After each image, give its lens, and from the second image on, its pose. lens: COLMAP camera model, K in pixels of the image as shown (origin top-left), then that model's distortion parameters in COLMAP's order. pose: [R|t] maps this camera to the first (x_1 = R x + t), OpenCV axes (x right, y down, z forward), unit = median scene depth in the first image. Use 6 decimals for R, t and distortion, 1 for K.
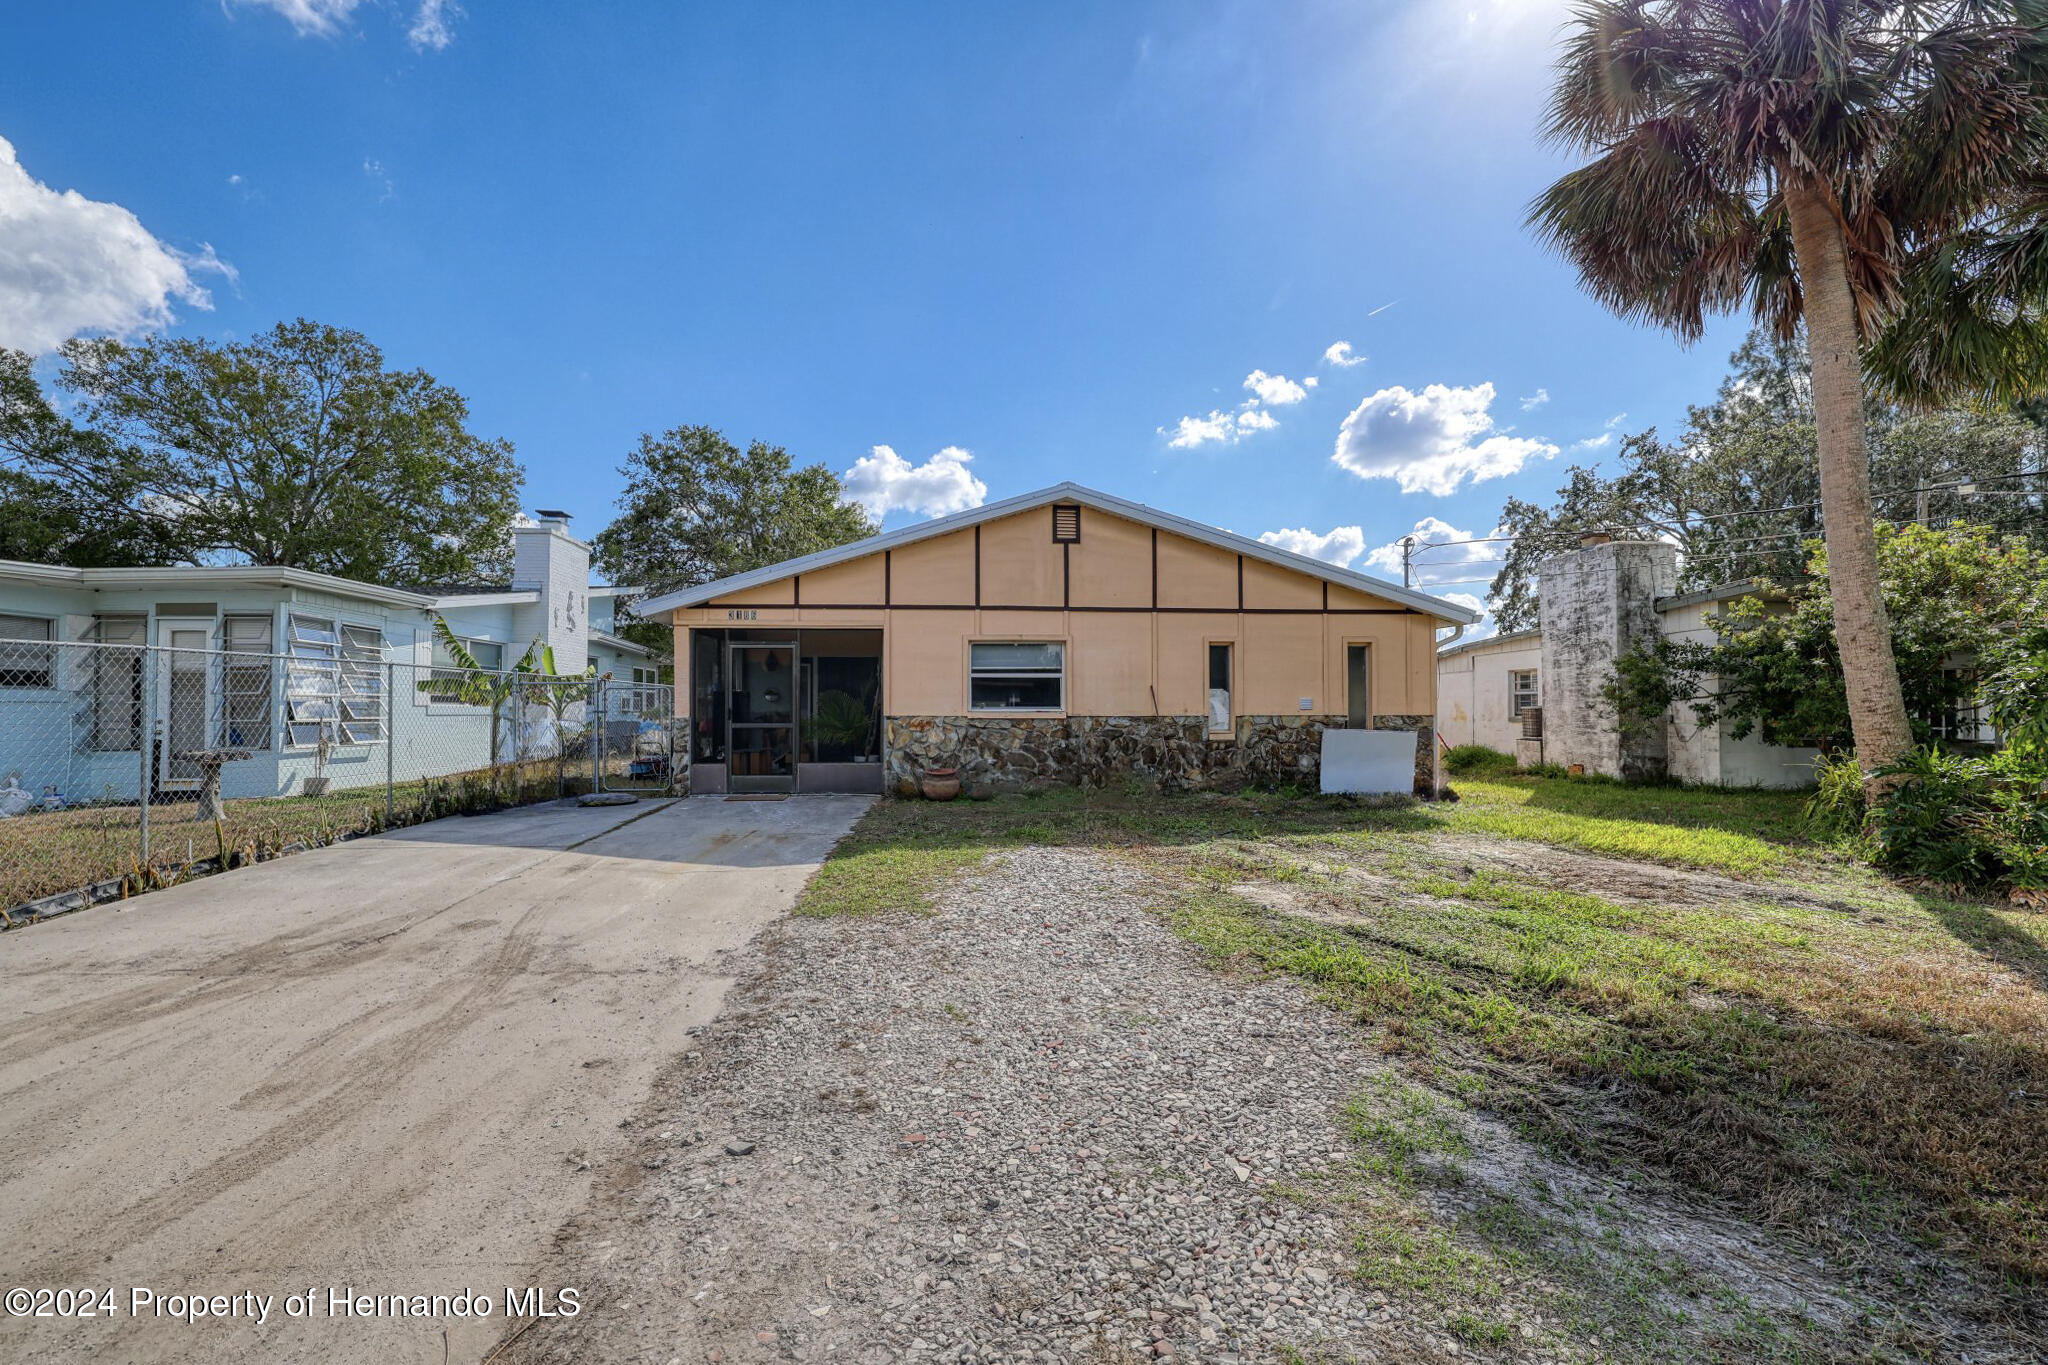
lens RADIAL K [[865.1, 0, 1024.0], [0, 865.1, 682.5], [0, 0, 1]] dist [-0.047838, 0.015516]
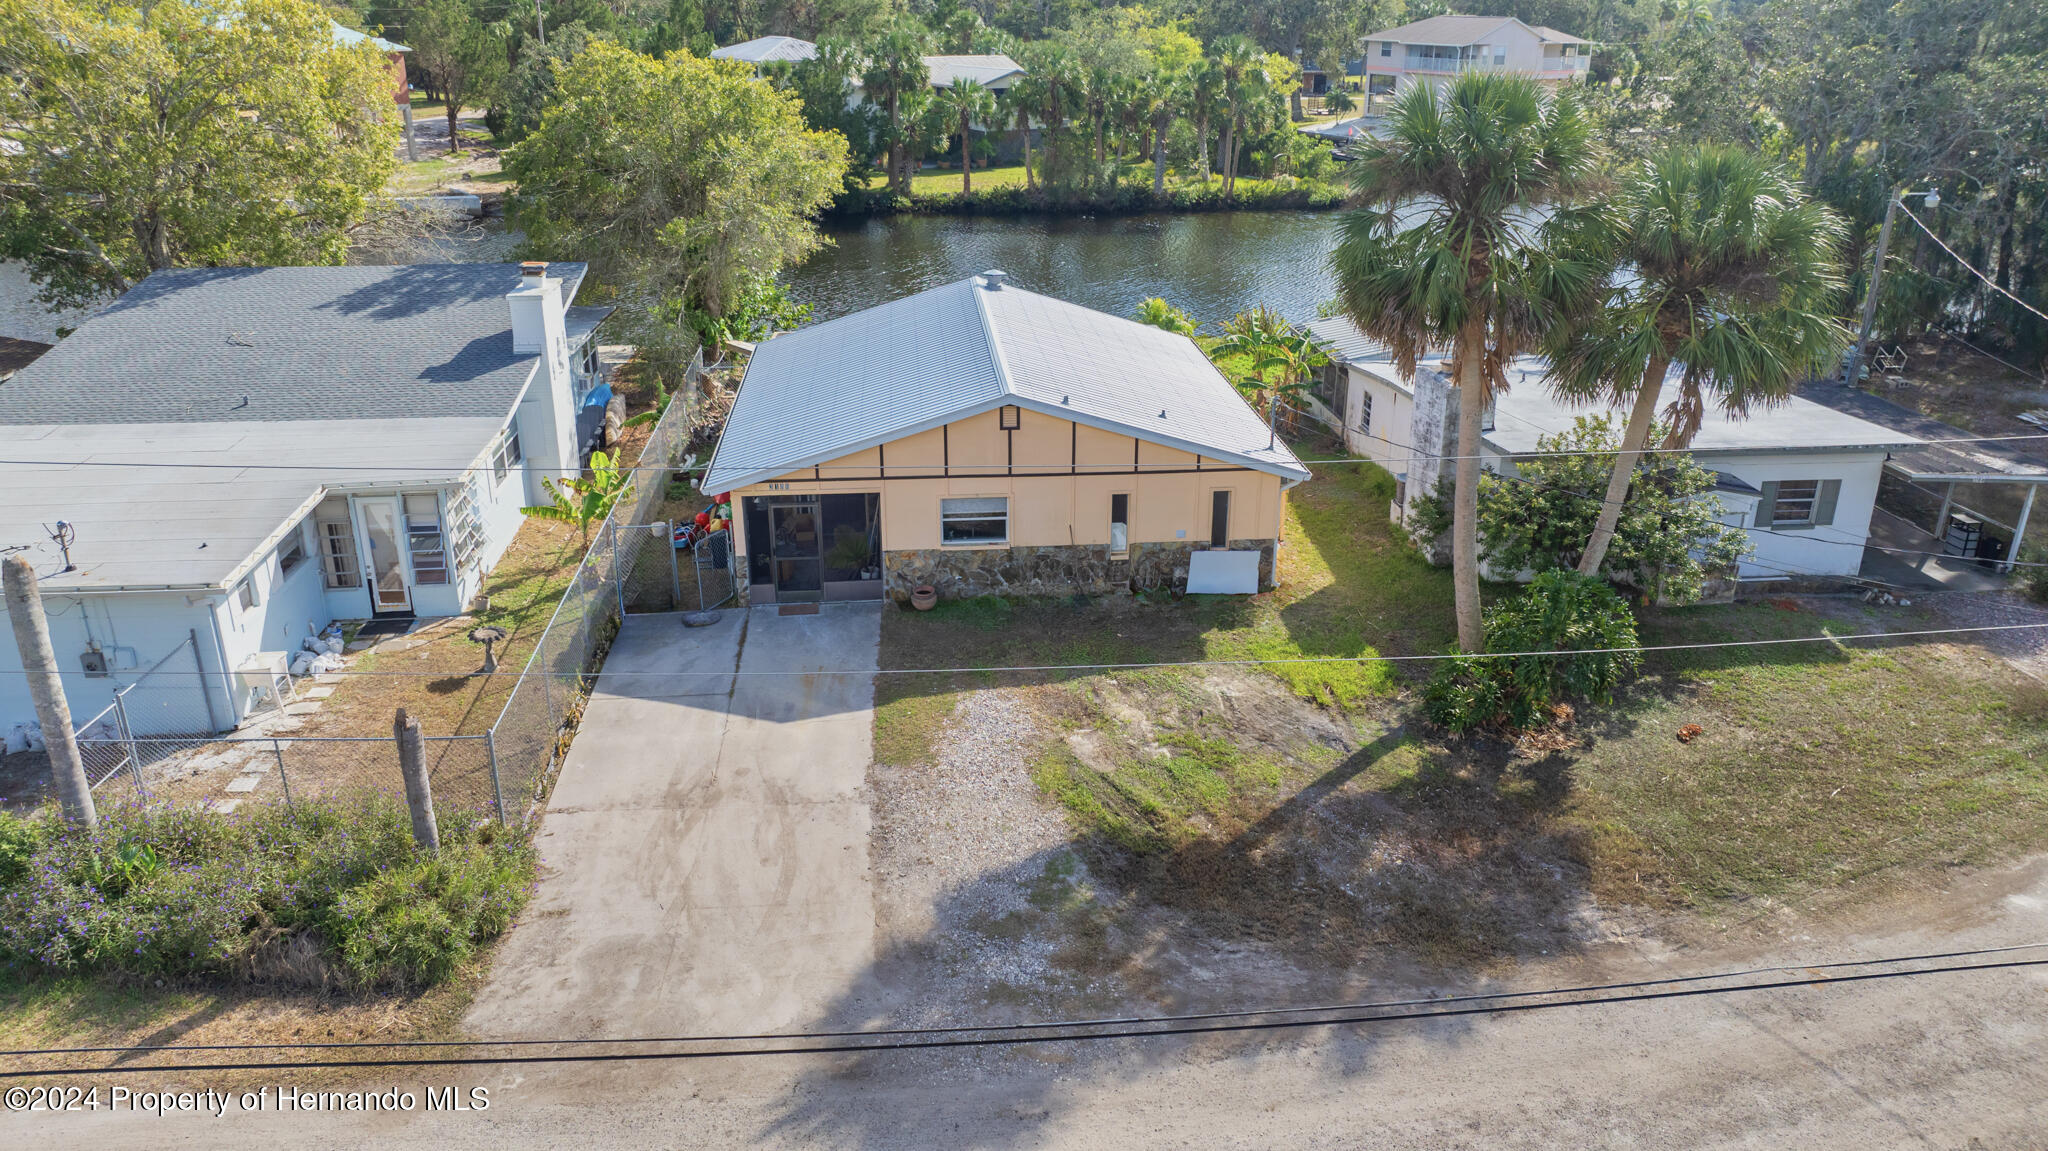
lens RADIAL K [[1057.6, 0, 1024.0], [0, 1057.6, 575.5], [0, 0, 1]] dist [-0.004635, -0.000578]
pose [[0.999657, -0.003493, 0.025946, 0.026942], [-0.005325, 0.943222, 0.332121, -0.500145], [-0.025633, -0.332145, 0.942880, -0.668077]]
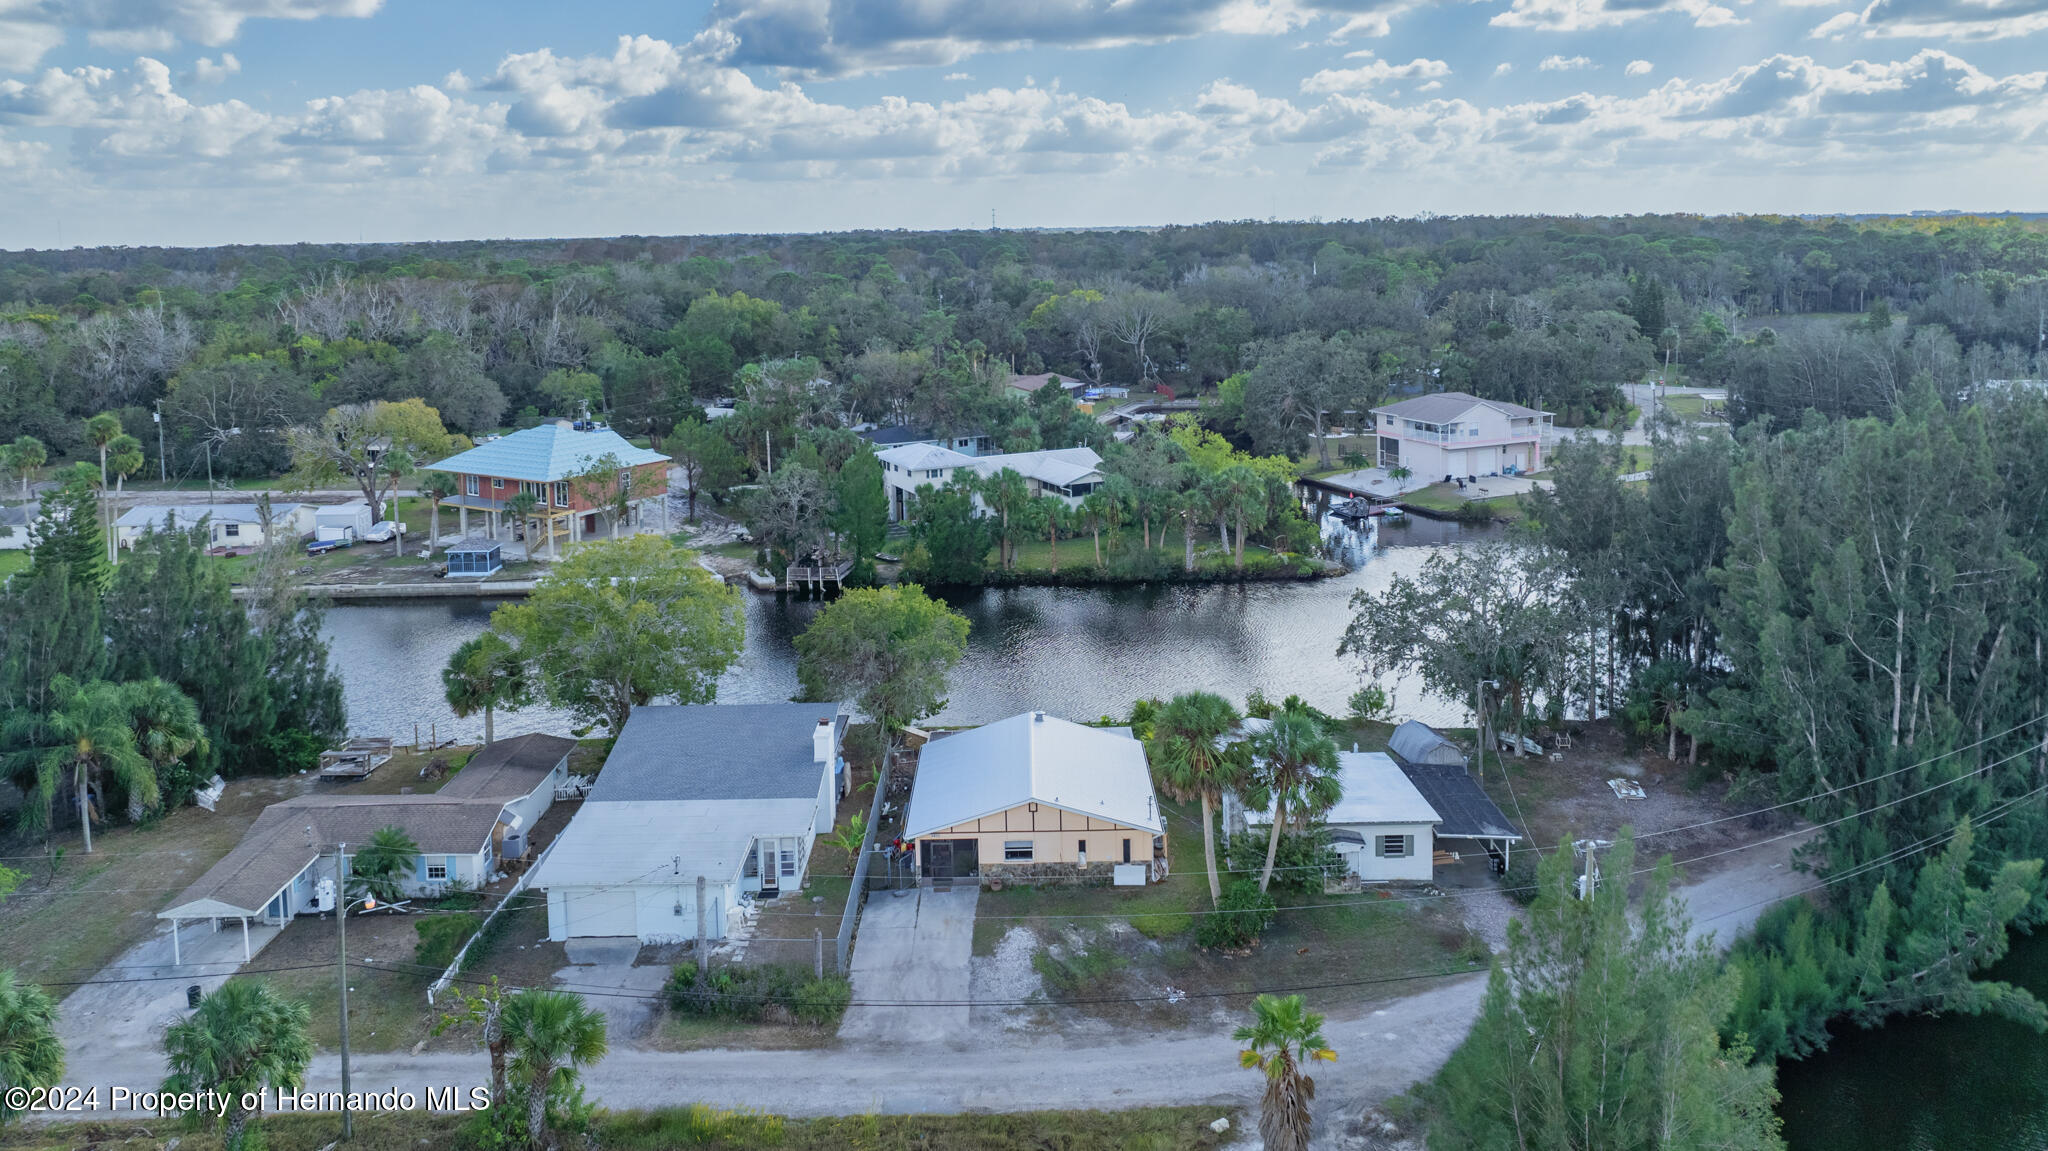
lens RADIAL K [[1057.6, 0, 1024.0], [0, 1057.6, 575.5], [0, 0, 1]] dist [-0.004635, -0.000578]
pose [[0.995977, -0.016185, -0.088135, 0.385433], [0.025916, 0.993548, 0.110410, -1.498549], [0.085780, -0.112250, 0.989971, -2.871598]]
